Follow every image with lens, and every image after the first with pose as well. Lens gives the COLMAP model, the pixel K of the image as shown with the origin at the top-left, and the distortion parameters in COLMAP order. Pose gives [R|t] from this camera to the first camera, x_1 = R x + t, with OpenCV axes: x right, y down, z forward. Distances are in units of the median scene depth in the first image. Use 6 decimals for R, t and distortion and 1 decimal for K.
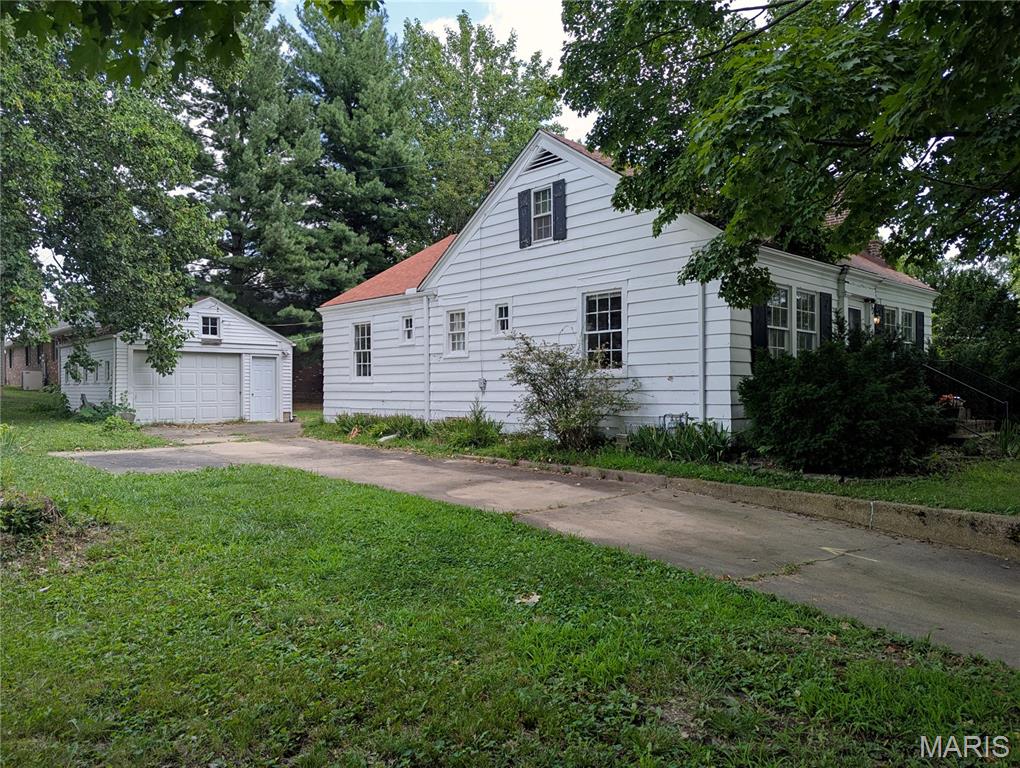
lens RADIAL K [[726.2, 0, 510.0], [0, 726.2, 384.0], [0, 0, 1]] dist [0.085215, -0.086163]
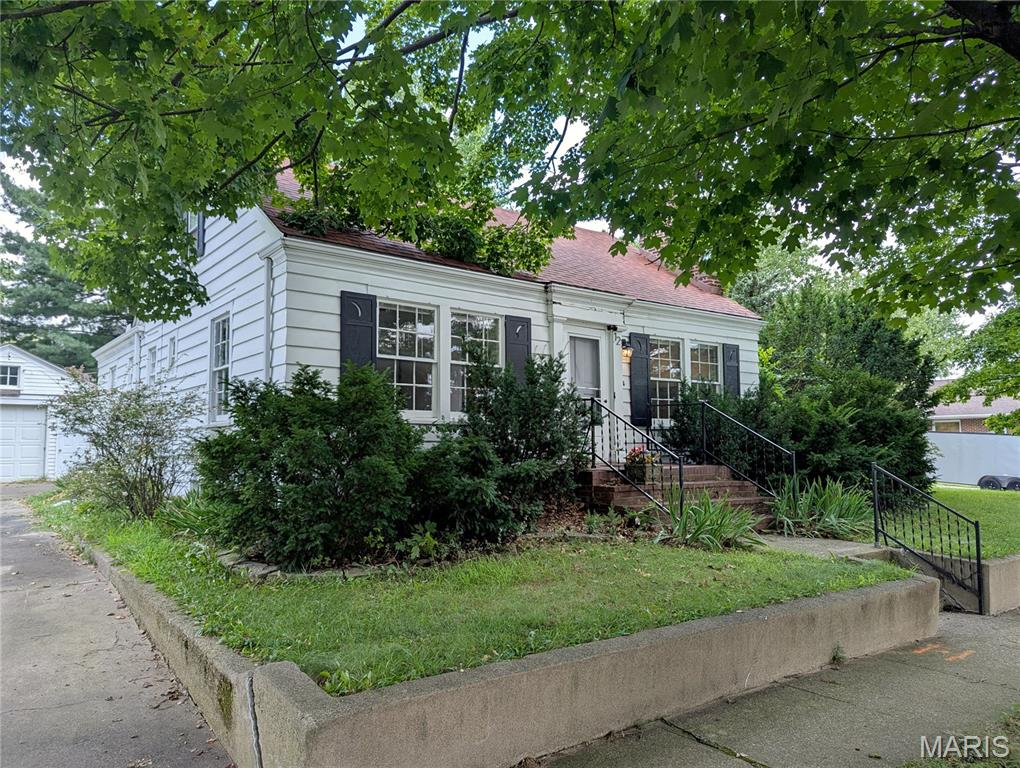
lens RADIAL K [[726.2, 0, 510.0], [0, 726.2, 384.0], [0, 0, 1]] dist [0.085215, -0.086163]
pose [[0.993459, -0.010225, -0.113728, 0.416985], [0.001200, 0.996863, -0.079143, 0.007511], [0.114180, 0.078489, 0.990355, 0.196465]]
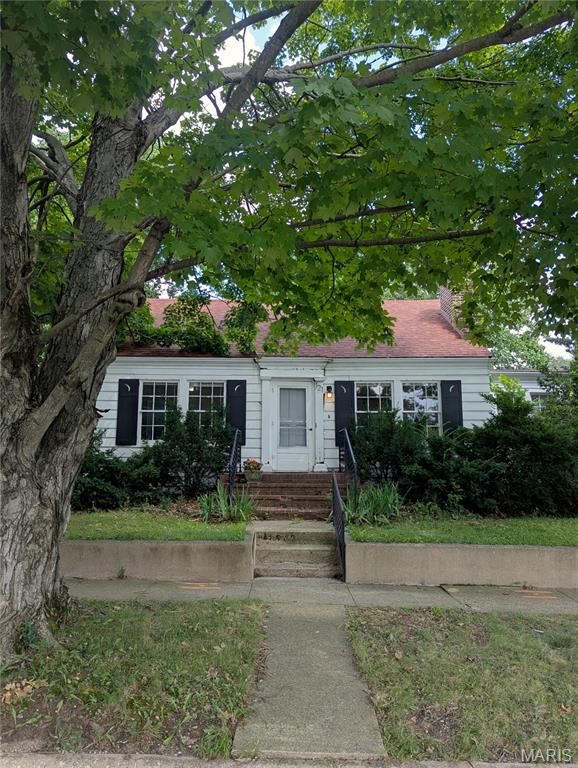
lens RADIAL K [[546.8, 0, 289.0], [0, 546.8, 384.0], [0, 0, 1]] dist [0.085215, -0.086163]
pose [[0.730687, -0.104710, -0.674635, 0.931342], [0.003467, 0.988725, -0.149704, 0.020845], [0.682704, 0.107048, 0.722811, 0.310788]]
